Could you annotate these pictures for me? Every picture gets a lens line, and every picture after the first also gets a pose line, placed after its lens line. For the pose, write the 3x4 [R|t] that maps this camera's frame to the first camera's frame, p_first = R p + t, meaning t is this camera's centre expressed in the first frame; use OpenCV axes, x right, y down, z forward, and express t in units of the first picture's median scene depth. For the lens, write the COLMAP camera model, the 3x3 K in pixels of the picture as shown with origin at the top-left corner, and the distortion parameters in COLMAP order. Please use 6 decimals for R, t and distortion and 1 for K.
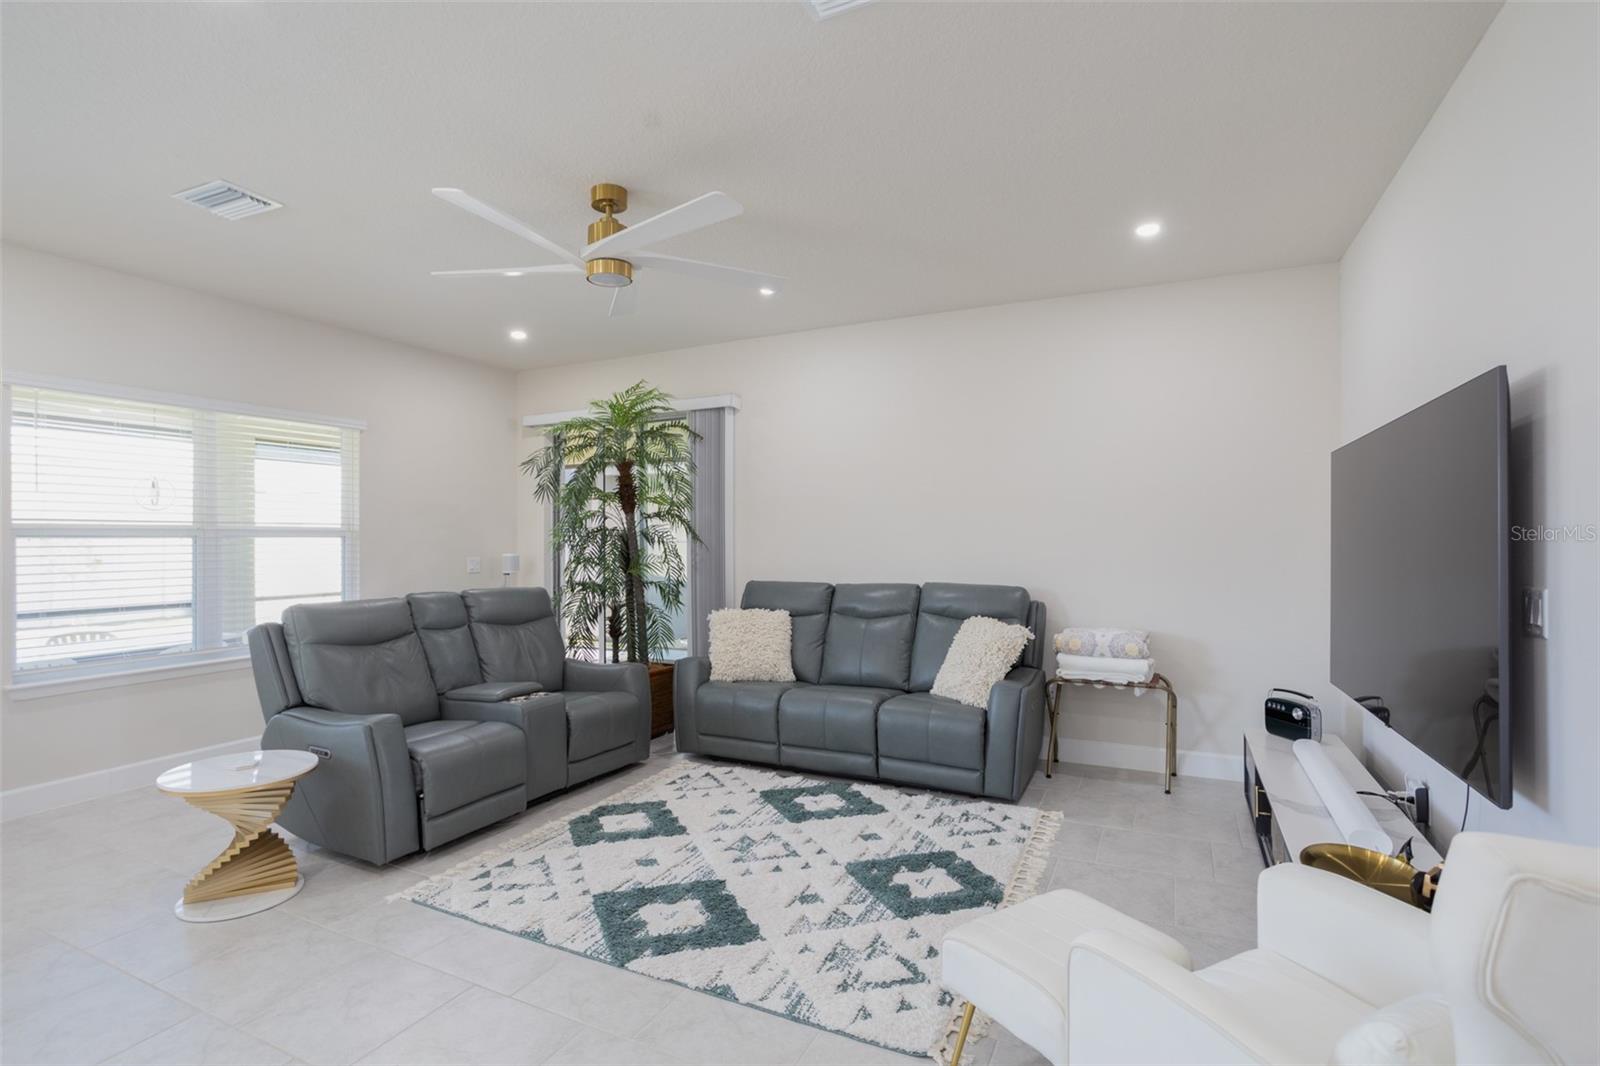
lens RADIAL K [[774.3, 0, 800.0], [0, 774.3, 533.0], [0, 0, 1]] dist [-0.051362, 0.000010]
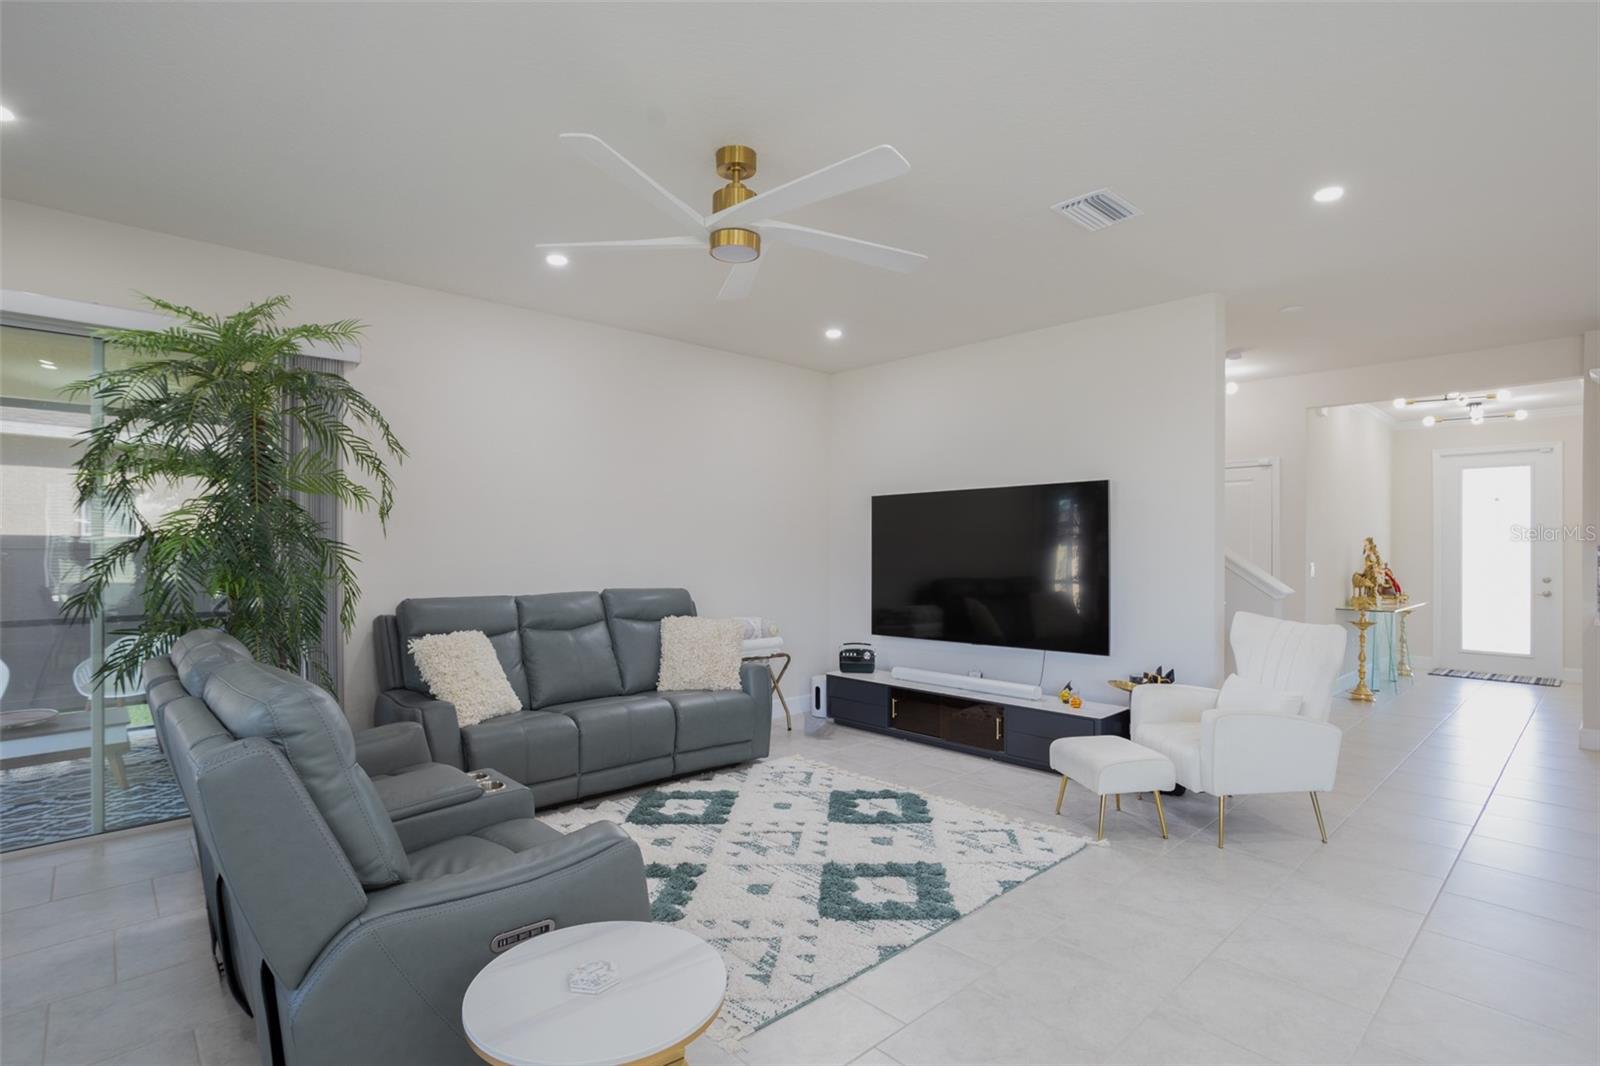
lens RADIAL K [[774.3, 0, 800.0], [0, 774.3, 533.0], [0, 0, 1]] dist [-0.051362, 0.000010]
pose [[0.355275, 0.018851, 0.934572, -0.994880], [-0.014880, 0.999784, -0.014510, 0.001663], [-0.934643, -0.008751, 0.355479, 0.570800]]
